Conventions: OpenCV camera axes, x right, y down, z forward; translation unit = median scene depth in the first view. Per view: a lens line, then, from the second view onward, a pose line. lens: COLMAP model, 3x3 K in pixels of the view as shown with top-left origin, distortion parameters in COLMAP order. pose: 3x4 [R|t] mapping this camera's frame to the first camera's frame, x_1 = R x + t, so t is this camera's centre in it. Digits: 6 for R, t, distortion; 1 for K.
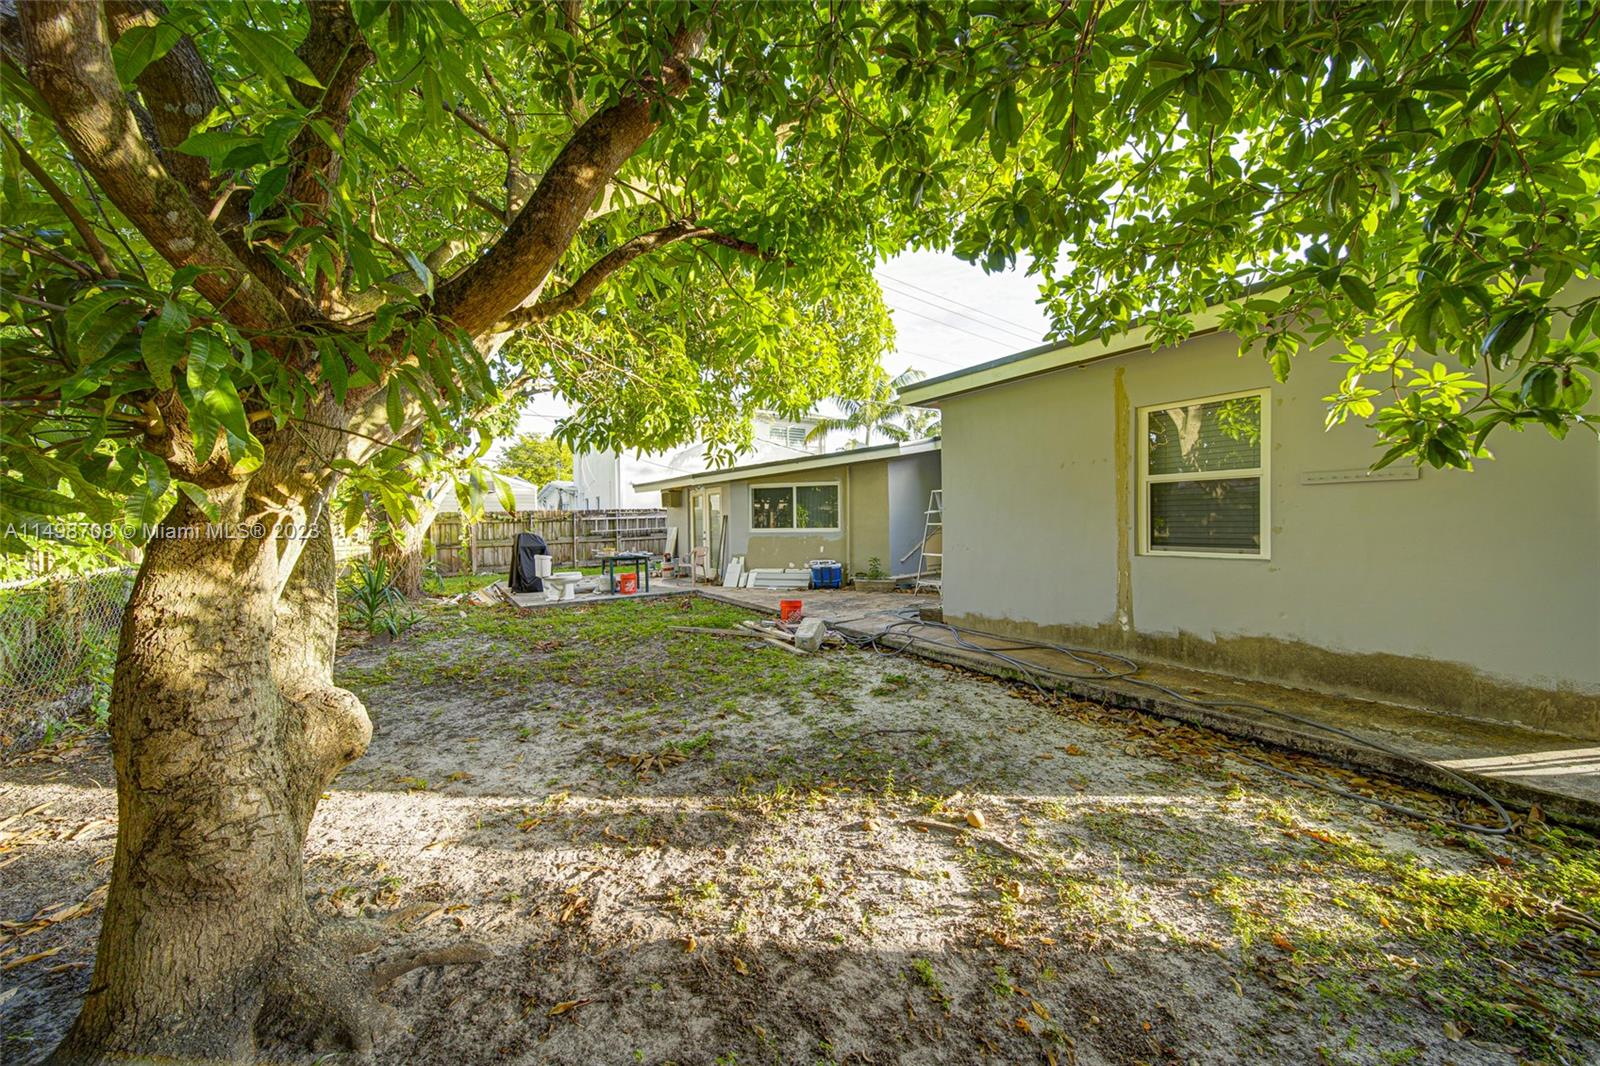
lens RADIAL K [[563.7, 0, 805.4], [0, 563.7, 529.4], [0, 0, 1]] dist [-0.000444, -0.000123]
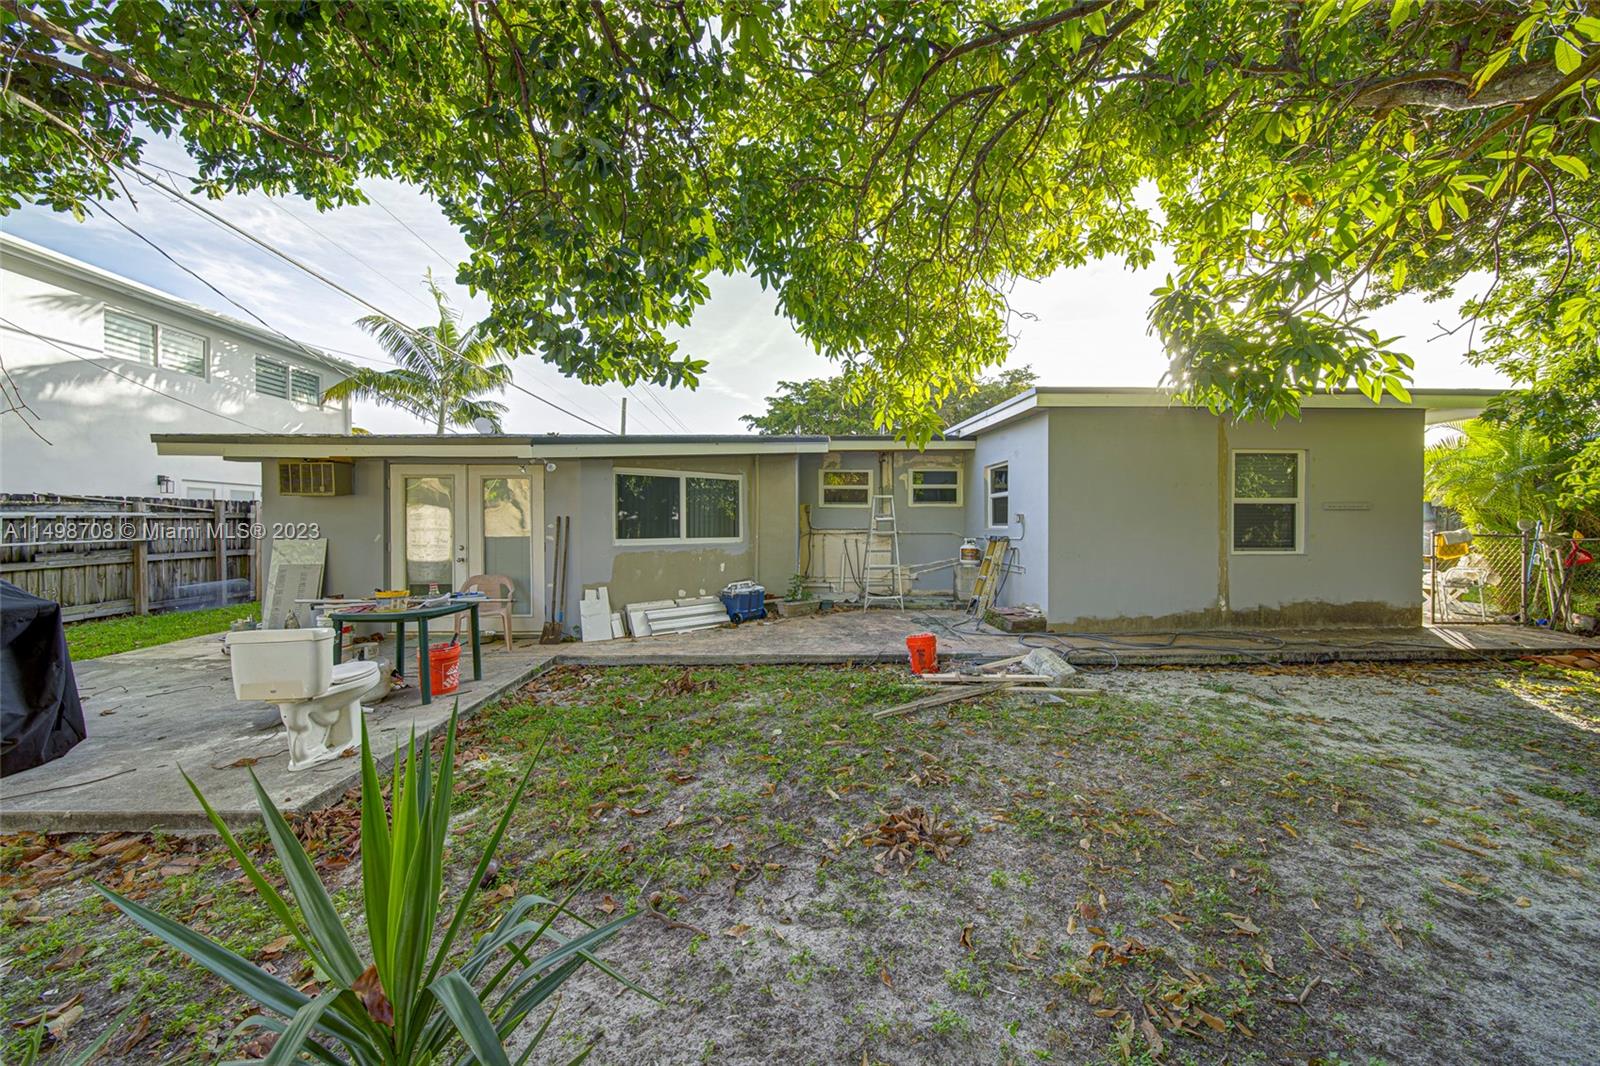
lens RADIAL K [[563.7, 0, 805.4], [0, 563.7, 529.4], [0, 0, 1]] dist [-0.000444, -0.000123]
pose [[0.538083, 0.002342, 0.842888, -1.129041], [0.008128, 0.999935, -0.007968, -0.014186], [-0.842852, 0.011139, 0.538029, 1.125530]]
